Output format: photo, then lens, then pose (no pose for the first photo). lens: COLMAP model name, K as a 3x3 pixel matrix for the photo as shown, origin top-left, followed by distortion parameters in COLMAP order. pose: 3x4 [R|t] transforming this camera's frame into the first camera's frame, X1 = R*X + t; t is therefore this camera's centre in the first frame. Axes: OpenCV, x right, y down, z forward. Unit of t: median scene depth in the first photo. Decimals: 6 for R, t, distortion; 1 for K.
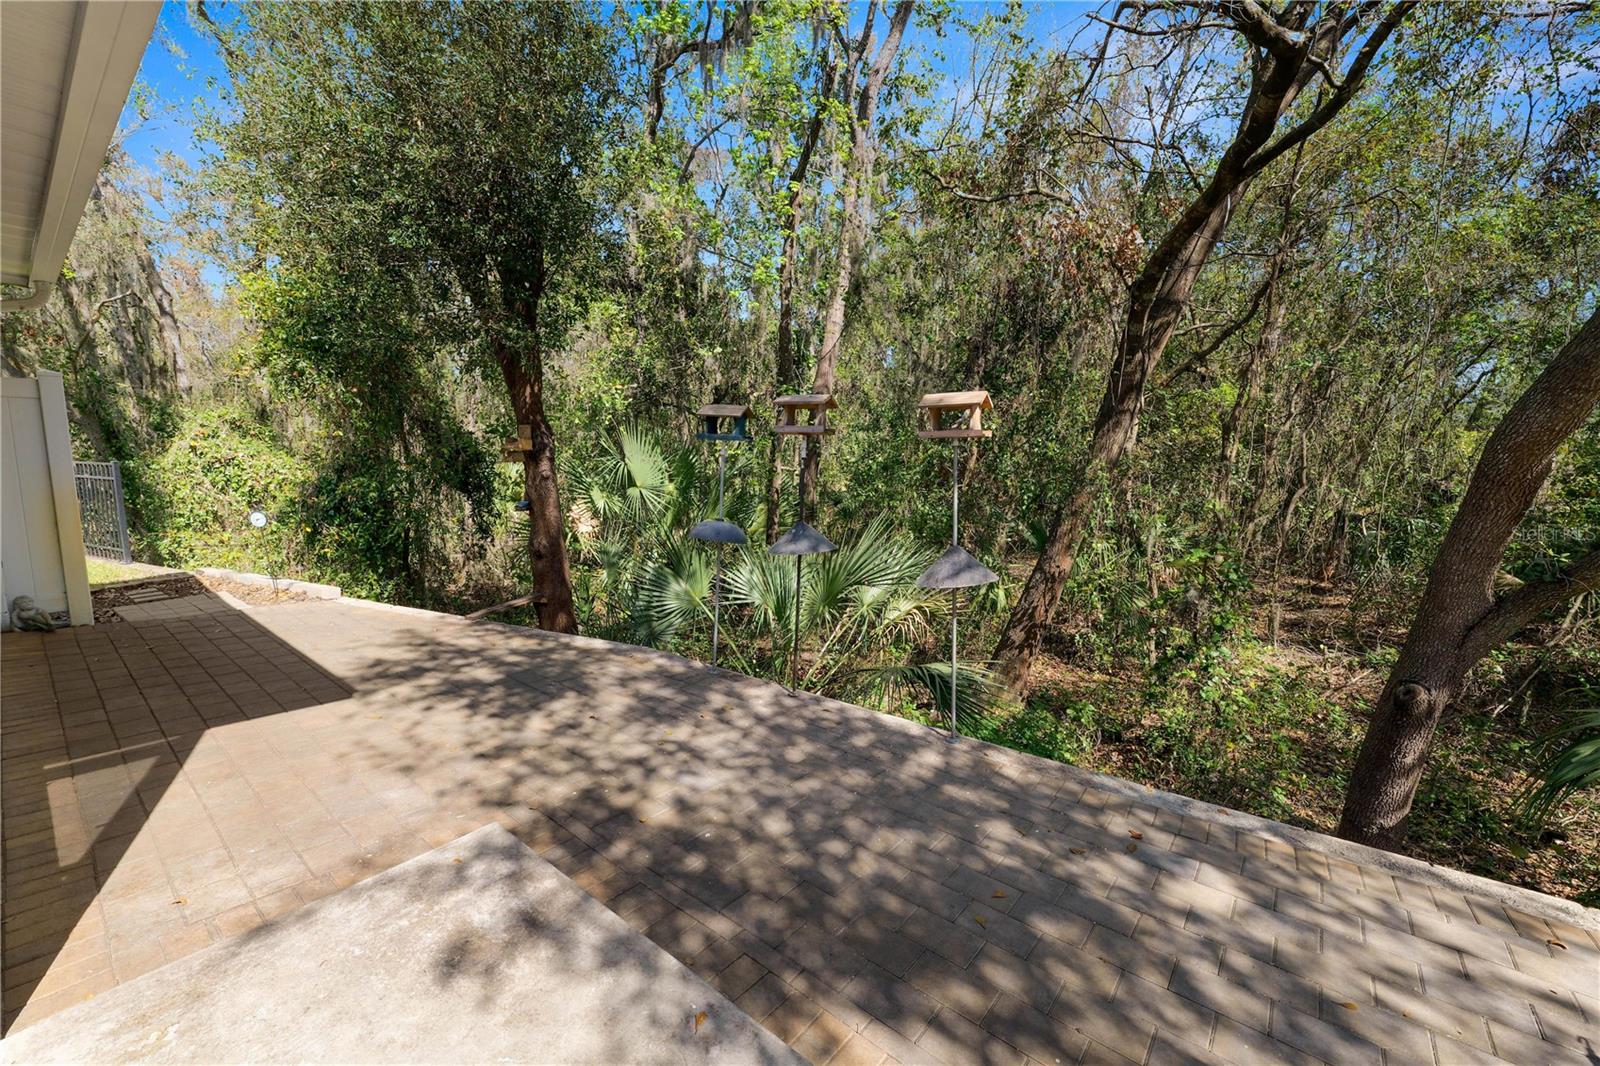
lens RADIAL K [[652.1, 0, 799.2], [0, 652.1, 524.0], [0, 0, 1]] dist [-0.012862, 0.000969]
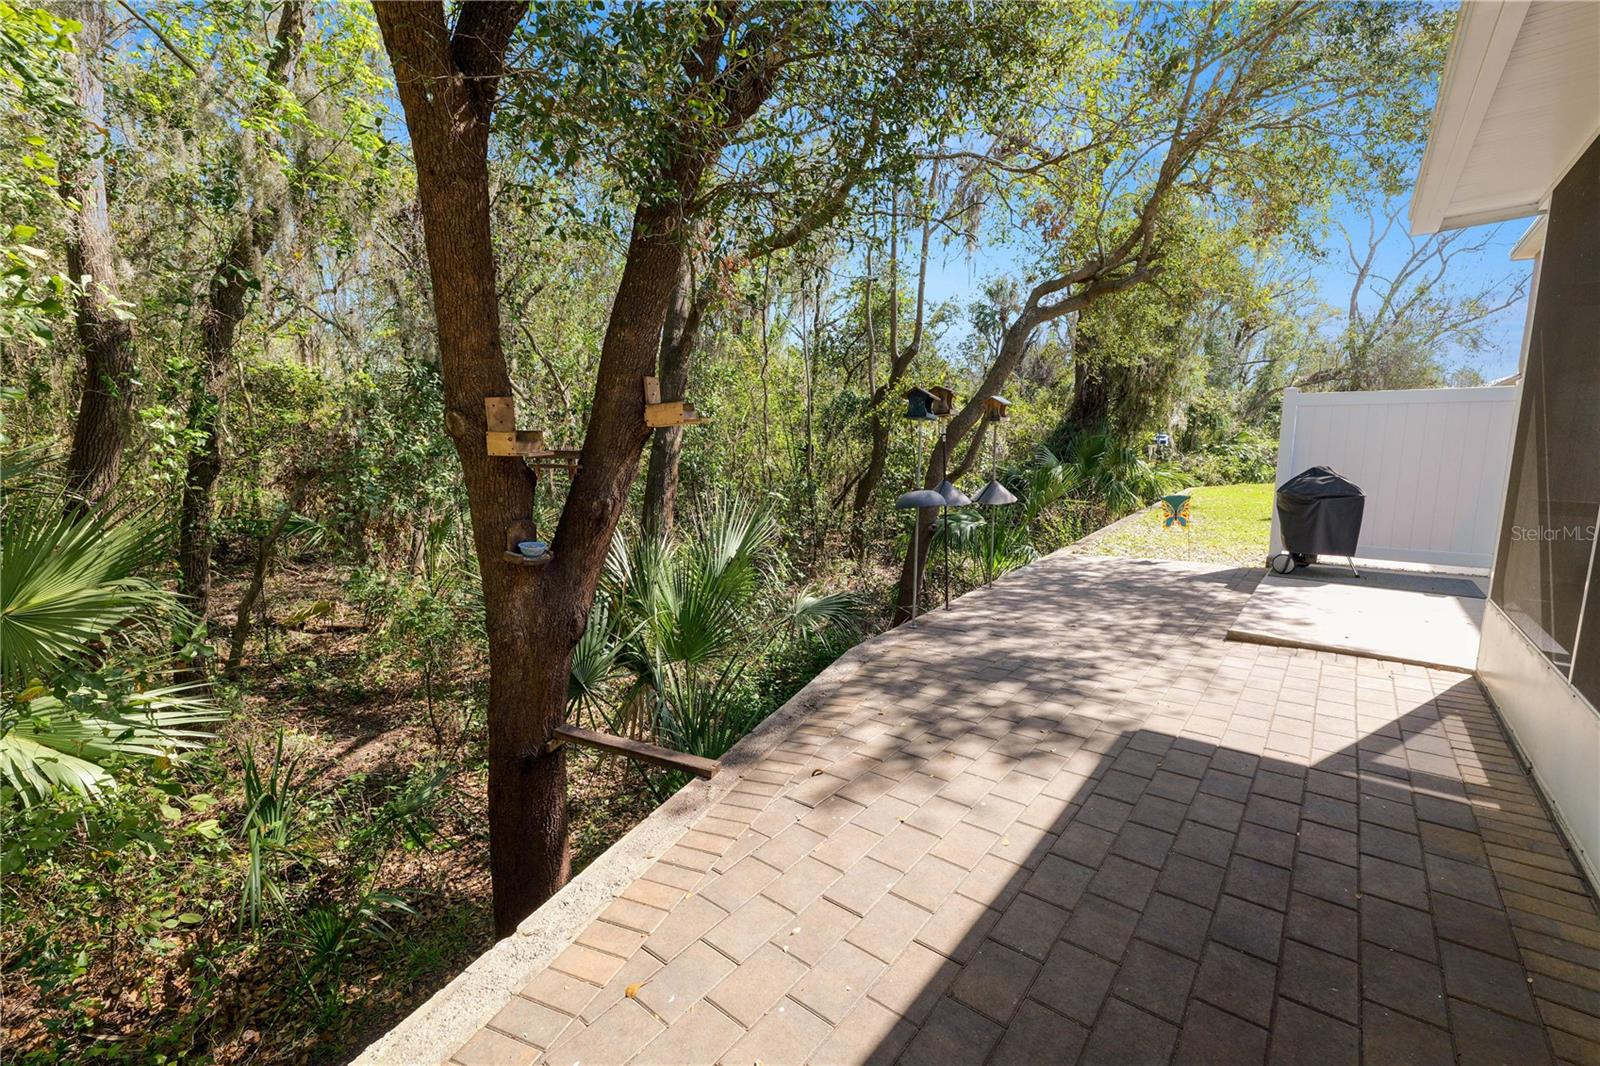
lens RADIAL K [[652.1, 0, 792.5], [0, 652.1, 523.7], [0, 0, 1]] dist [-0.012862, 0.000969]
pose [[0.028342, -0.139797, 0.989774, -1.598313], [0.116879, 0.983844, 0.135613, -0.161774], [-0.992742, 0.111840, 0.044223, 1.481128]]
